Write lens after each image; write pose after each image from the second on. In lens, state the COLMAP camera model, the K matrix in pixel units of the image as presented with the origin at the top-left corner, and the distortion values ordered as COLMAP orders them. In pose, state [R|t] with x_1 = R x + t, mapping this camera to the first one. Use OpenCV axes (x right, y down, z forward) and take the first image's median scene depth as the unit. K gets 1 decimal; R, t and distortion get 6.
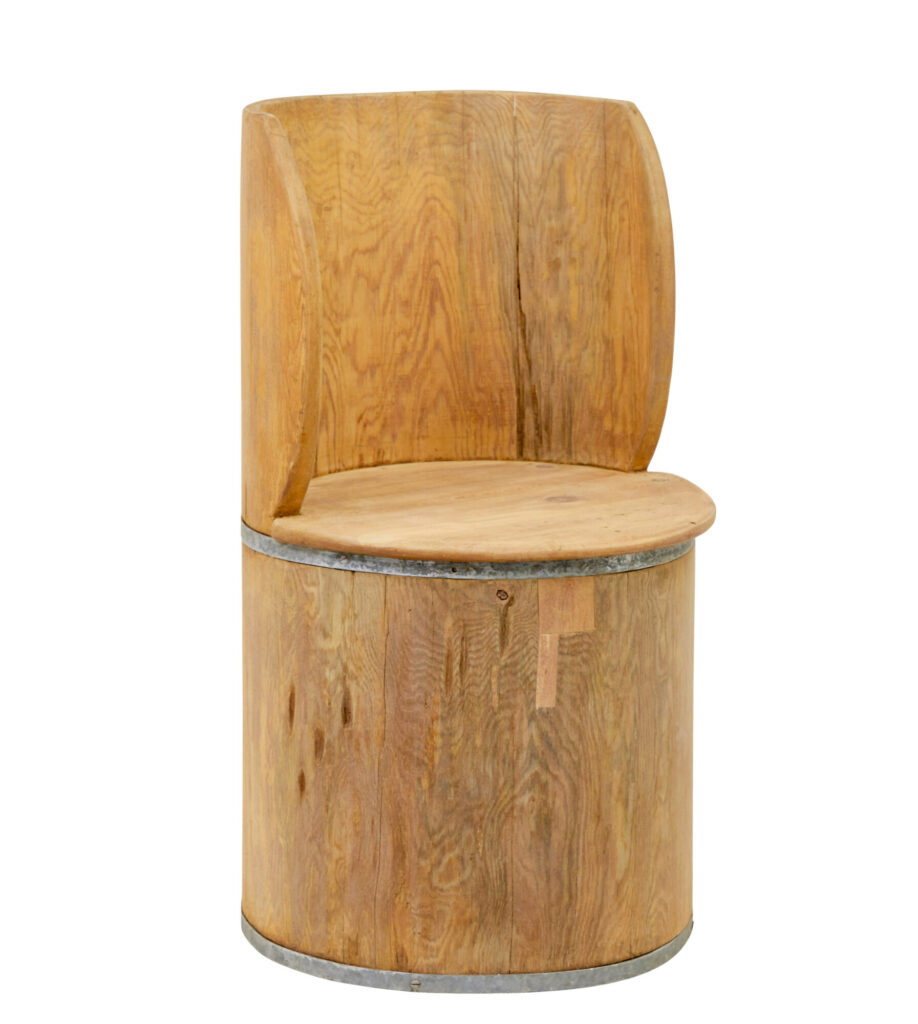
lens RADIAL K [[3101.2, 0, 458.4], [0, 3101.2, 512.2], [0, 0, 1]] dist [0.217368, 0.000000]
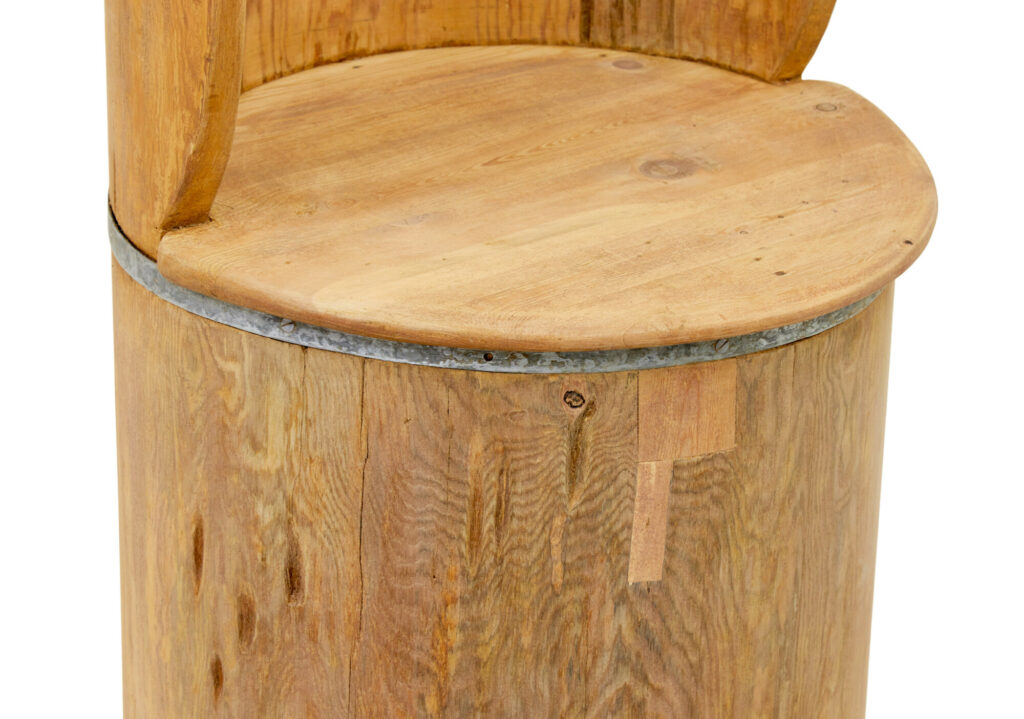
lens RADIAL K [[3182.1, 0, 516.1], [0, 3182.1, 358.9], [0, 0, 1]] dist [0.033766, 0.000000]
pose [[0.999471, 0.005440, 0.032065, -0.013243], [-0.012240, 0.976341, 0.215891, -0.094161], [-0.030132, -0.216169, 0.975891, 0.408390]]
